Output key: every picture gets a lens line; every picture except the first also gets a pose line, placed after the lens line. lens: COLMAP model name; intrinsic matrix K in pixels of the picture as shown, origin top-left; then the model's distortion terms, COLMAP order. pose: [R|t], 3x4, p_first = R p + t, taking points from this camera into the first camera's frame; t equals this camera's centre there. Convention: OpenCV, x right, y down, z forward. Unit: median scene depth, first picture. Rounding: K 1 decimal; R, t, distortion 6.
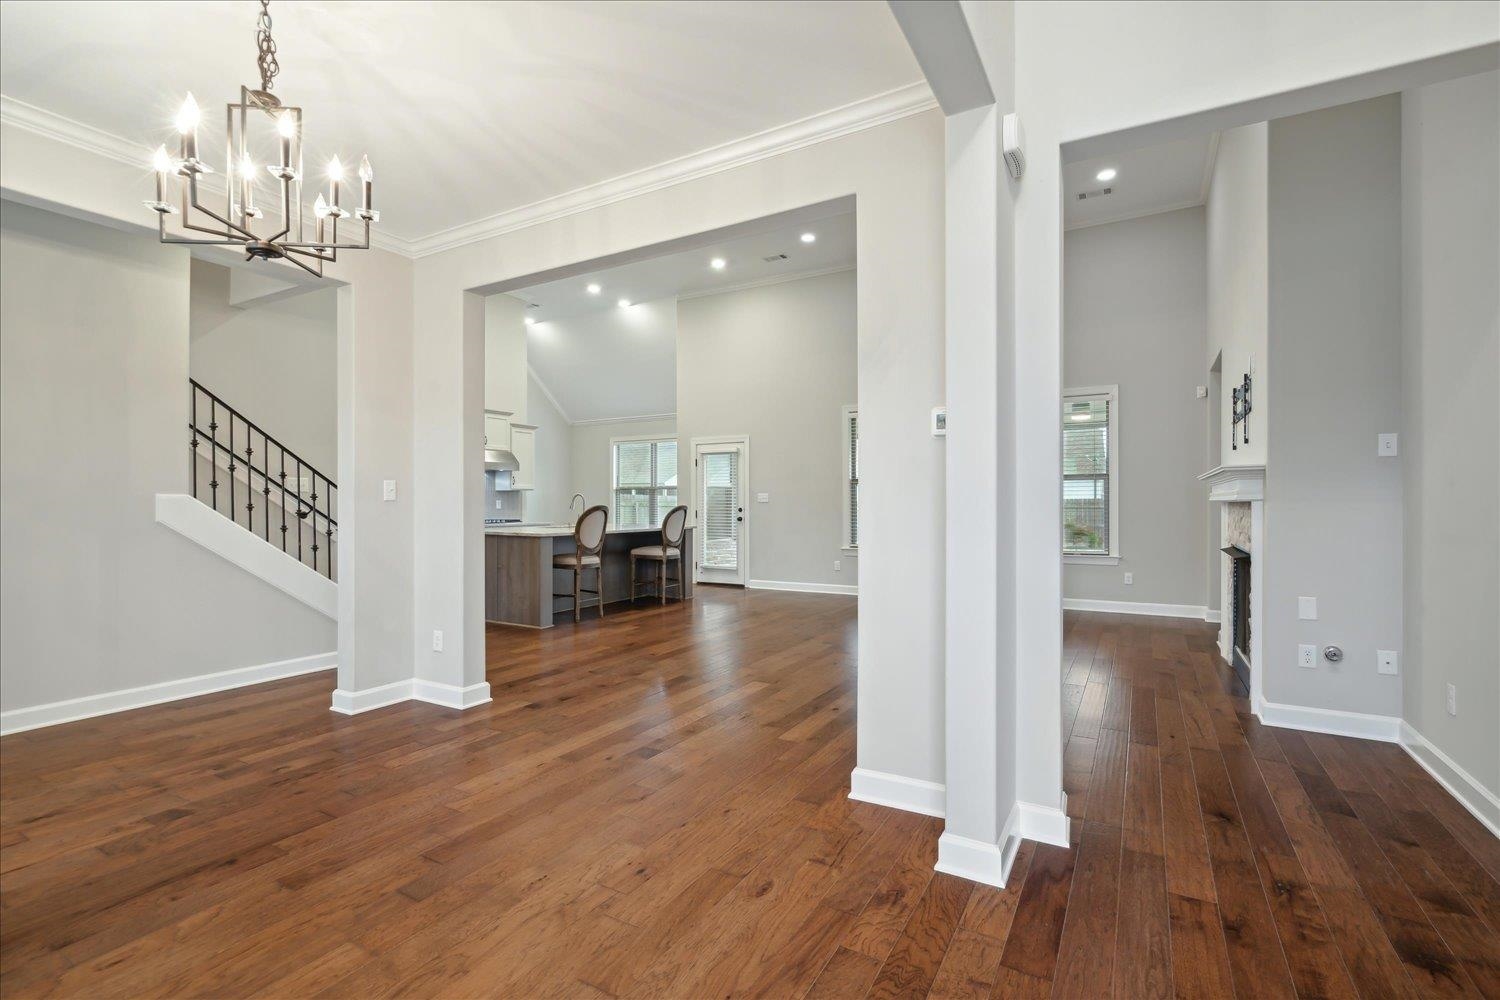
lens RADIAL K [[684.6, 0, 745.3], [0, 684.6, 505.4], [0, 0, 1]] dist [-0.008686, 0.002328]
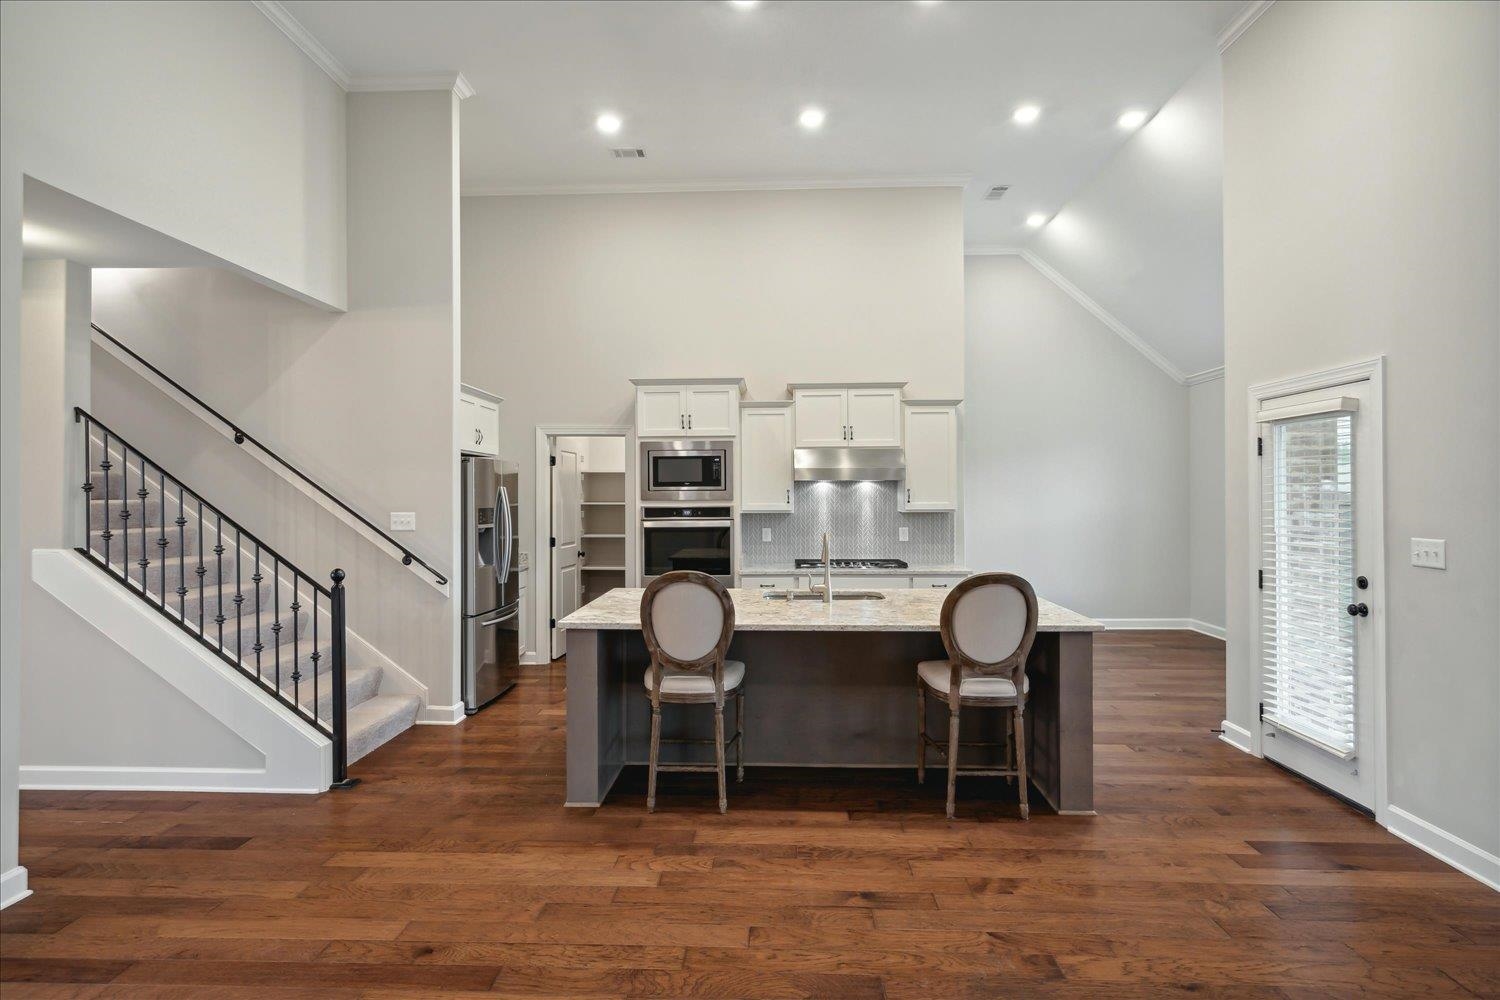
lens RADIAL K [[770.7, 0, 747.0], [0, 770.7, 494.3], [0, 0, 1]] dist [-0.000115, 0.003233]
pose [[0.465100, -0.002459, -0.885255, 0.466763], [0.000727, 0.999997, -0.002396, -0.088821], [0.885258, 0.000471, 0.465100, 1.396935]]
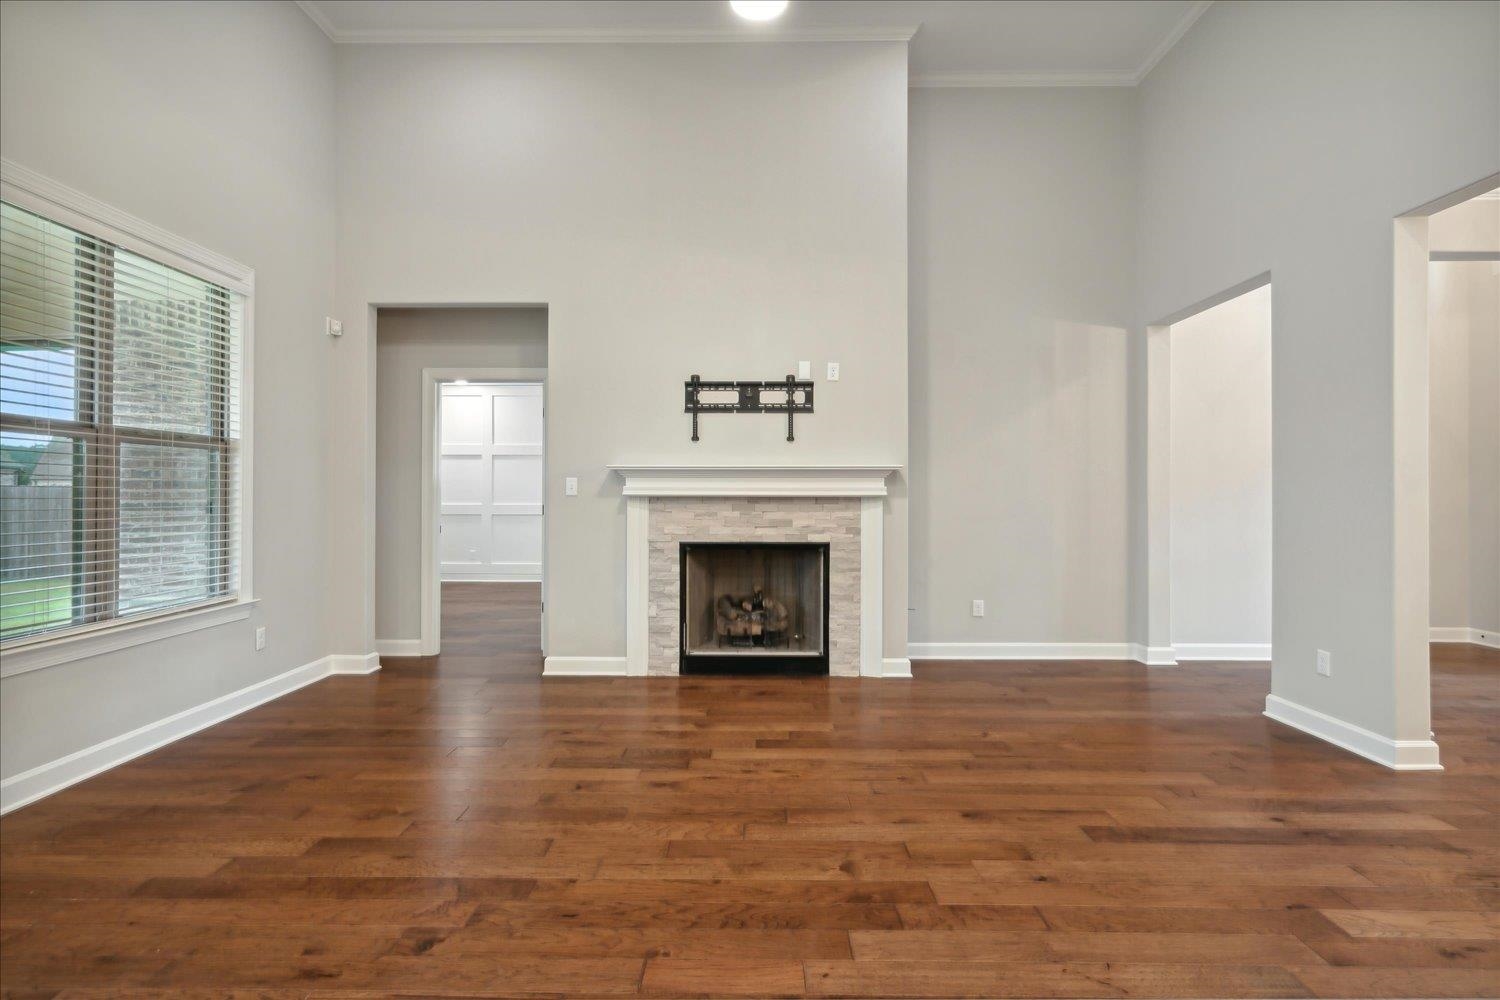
lens RADIAL K [[710.0, 0, 742.9], [0, 710.0, 498.5], [0, 0, 1]] dist [-0.001661, 0.001654]
pose [[-0.486918, -0.005307, 0.873431, -0.204822], [0.000978, 0.999978, 0.006621, -0.010066], [-0.873447, 0.004078, -0.486902, 1.768079]]
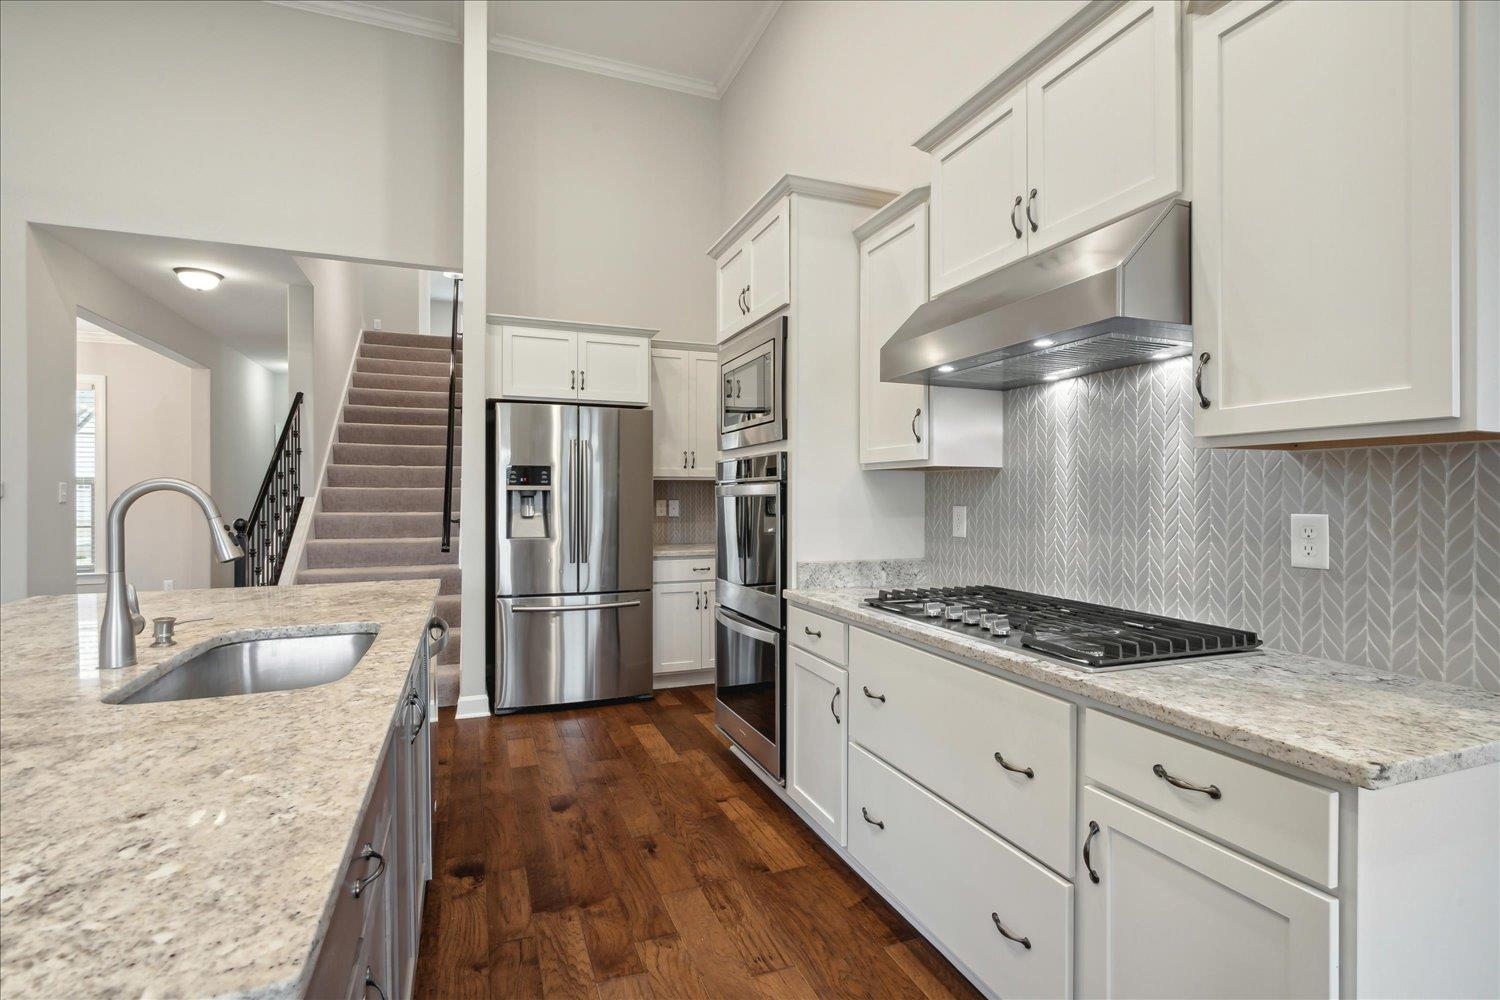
lens RADIAL K [[710.0, 0, 737.7], [0, 710.0, 497.7], [0, 0, 1]] dist [-0.001661, 0.001654]
pose [[-0.632699, 0.003947, -0.774388, -0.389407], [-0.002404, 0.999972, 0.007061, -0.028934], [0.774394, 0.006328, -0.632672, 2.523463]]
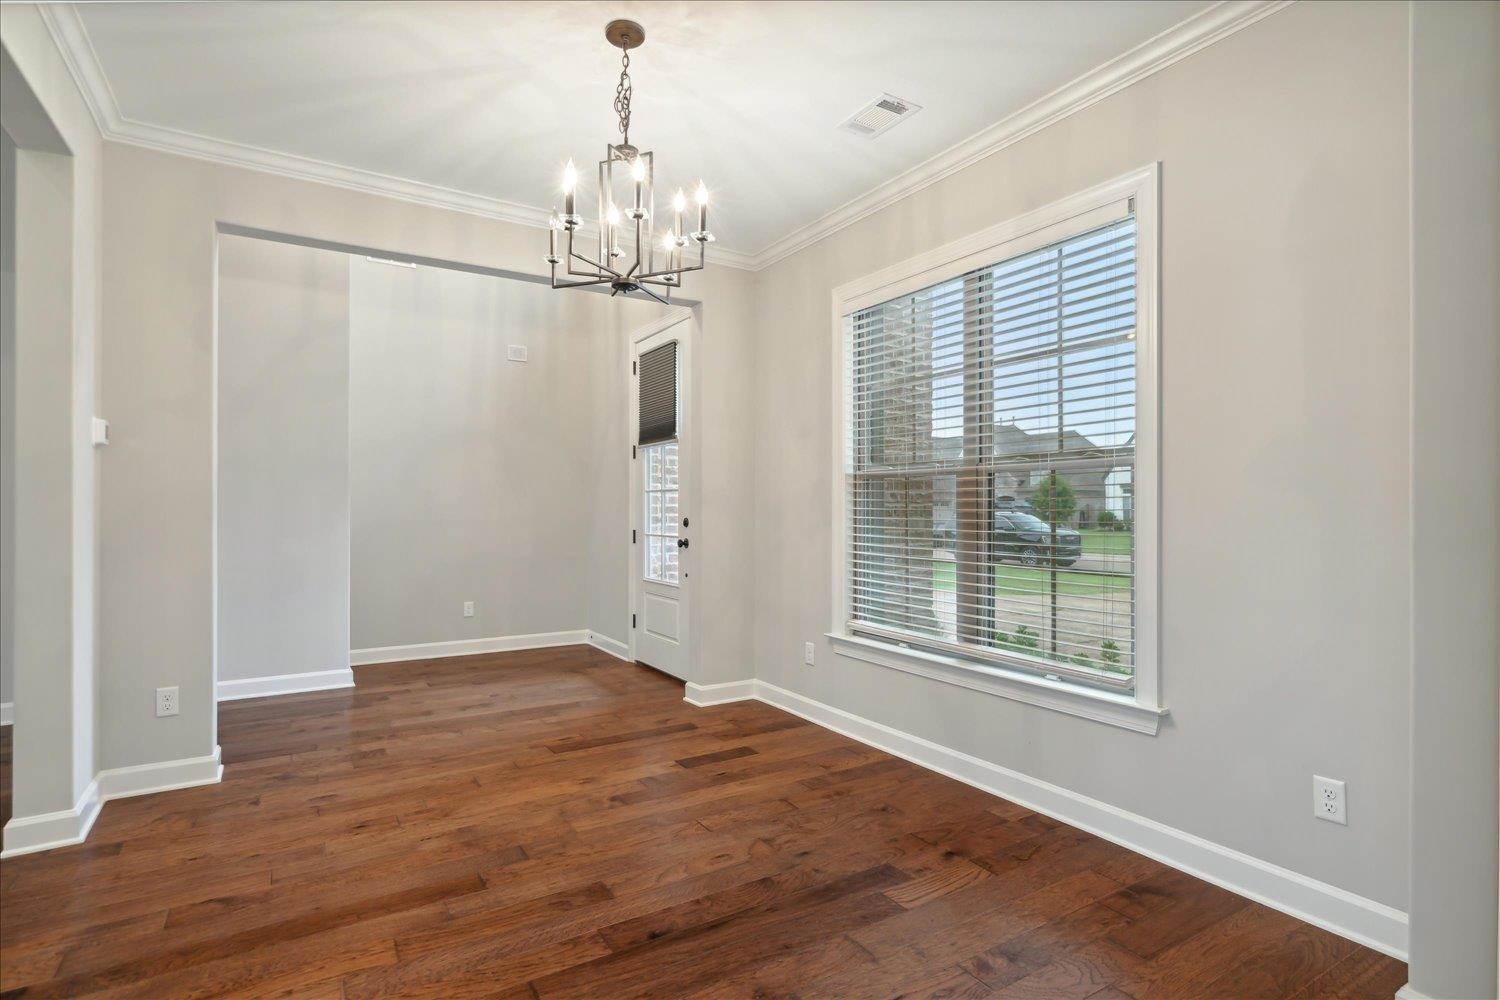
lens RADIAL K [[735.8, 0, 741.0], [0, 735.8, 511.0], [0, 0, 1]] dist [-0.001445, 0.001773]
pose [[-0.881250, -0.001681, 0.472647, -0.733764], [0.001690, 0.999976, 0.006707, -0.004422], [-0.472647, 0.006709, -0.881226, 1.001911]]
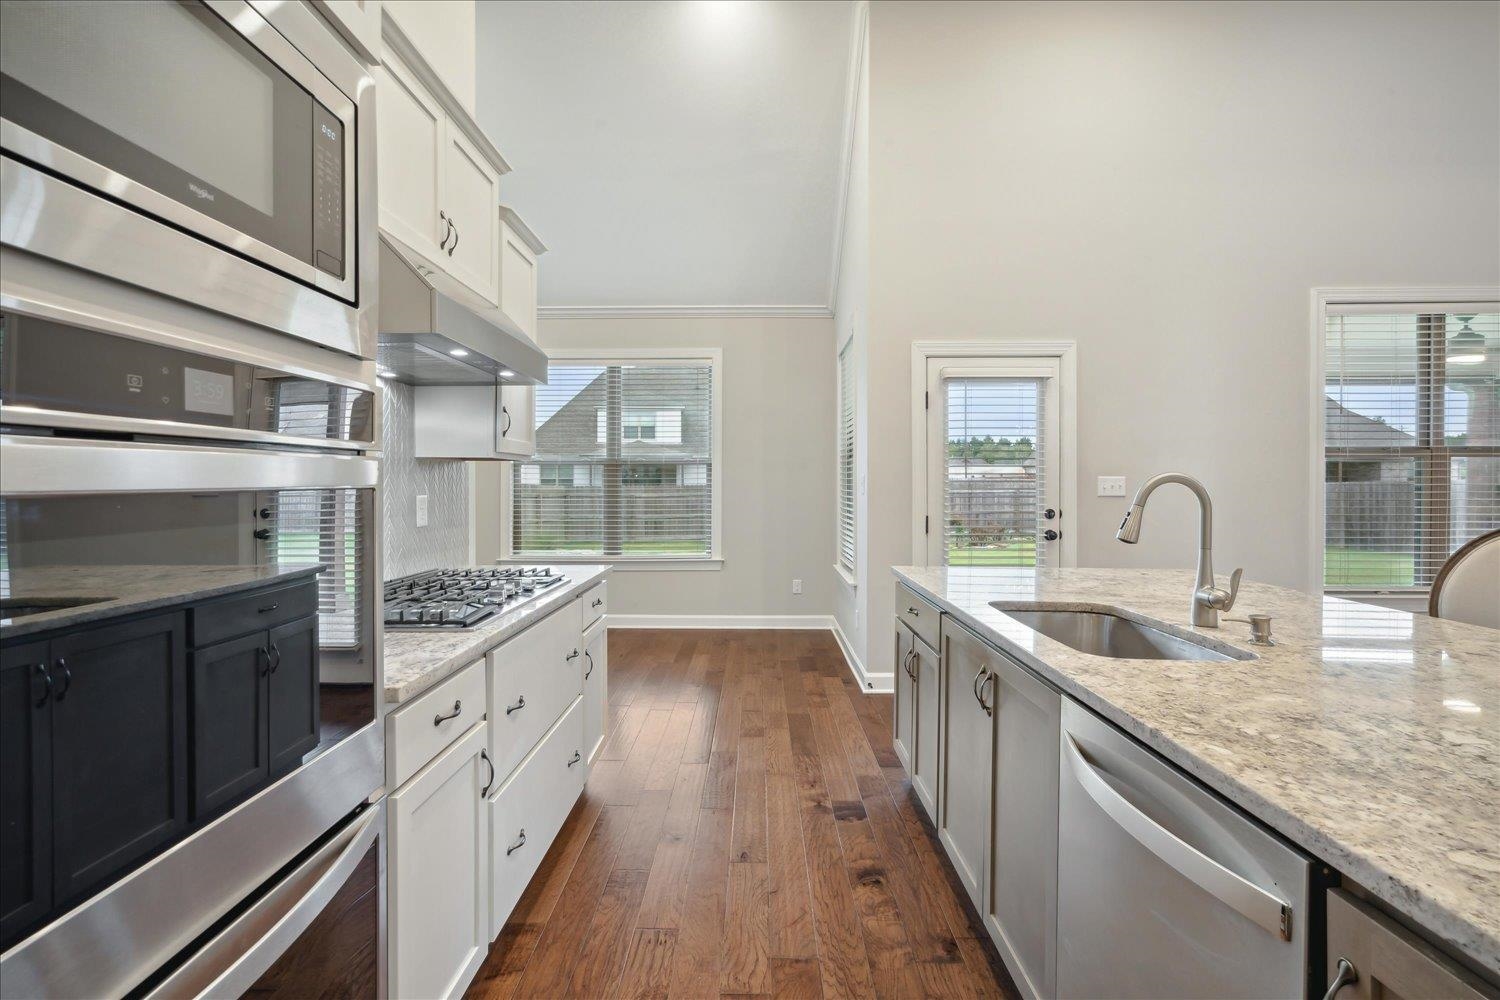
lens RADIAL K [[710.0, 0, 742.3], [0, 710.0, 493.4], [0, 0, 1]] dist [-0.001661, 0.001654]
pose [[0.876830, -0.001183, 0.480800, -0.968760], [-0.003145, 0.999961, 0.008197, -0.026107], [-0.480791, -0.008700, 0.876792, 1.761899]]
